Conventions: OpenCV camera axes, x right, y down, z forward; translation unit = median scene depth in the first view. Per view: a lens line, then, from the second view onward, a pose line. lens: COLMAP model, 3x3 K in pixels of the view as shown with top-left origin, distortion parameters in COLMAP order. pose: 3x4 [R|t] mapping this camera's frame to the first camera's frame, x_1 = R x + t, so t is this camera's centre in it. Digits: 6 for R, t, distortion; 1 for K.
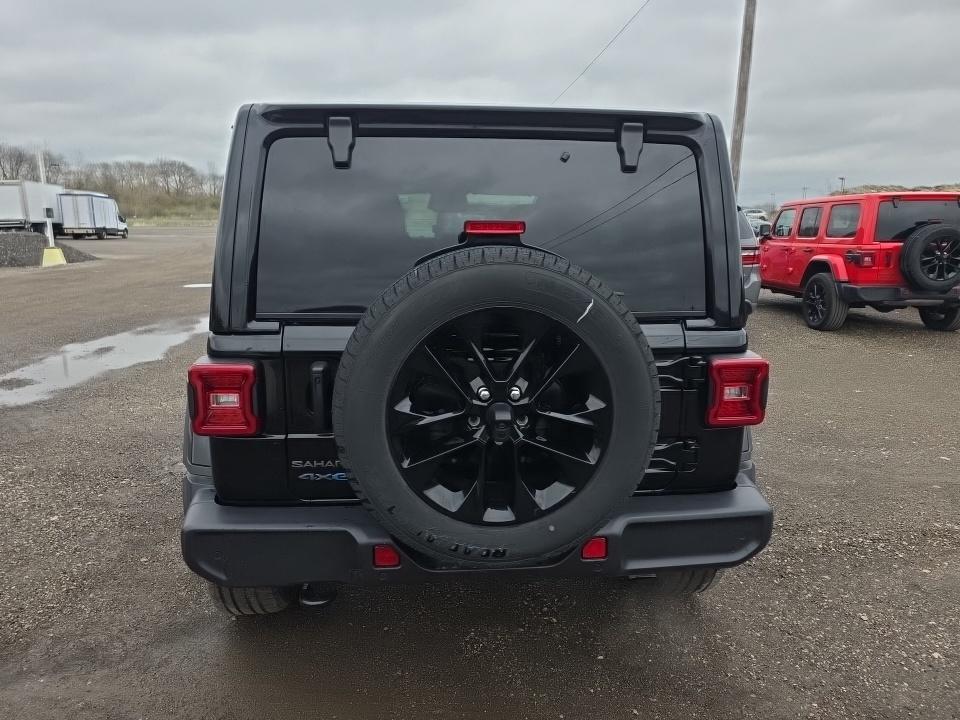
lens RADIAL K [[634.3, 0, 481.3], [0, 634.3, 365.1], [0, 0, 1]] dist [0.113541, -0.110862]
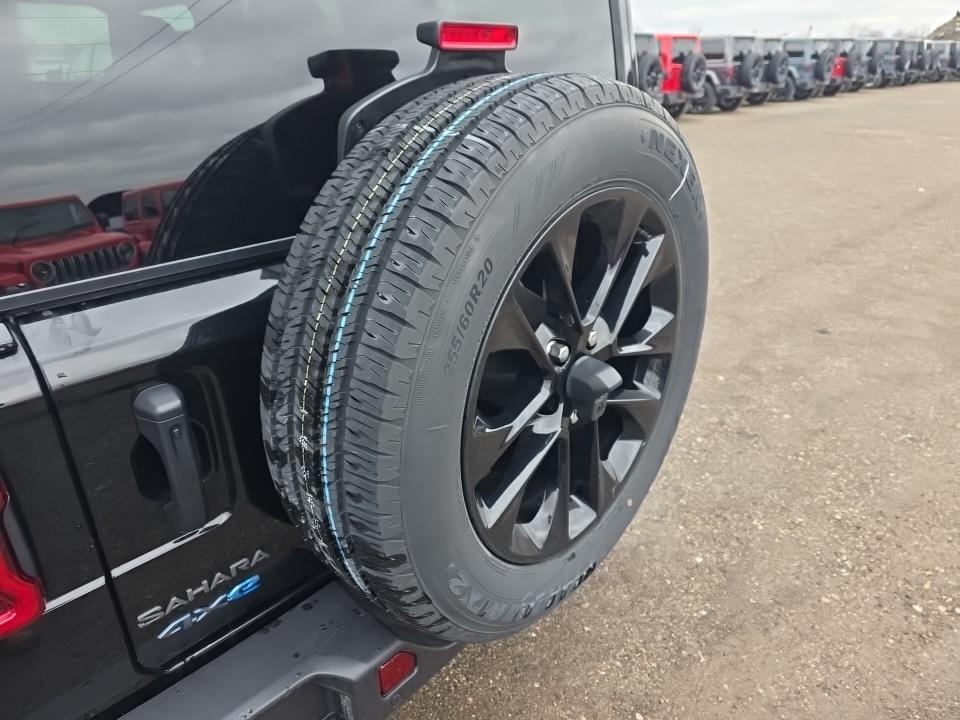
lens RADIAL K [[634.3, 0, 481.3], [0, 634.3, 365.1], [0, 0, 1]] dist [0.113541, -0.110862]
pose [[0.715526, -0.309120, 0.626473, -0.361682], [0.164711, 0.946140, 0.278728, -0.101622], [-0.678891, -0.096250, 0.727903, 0.546133]]
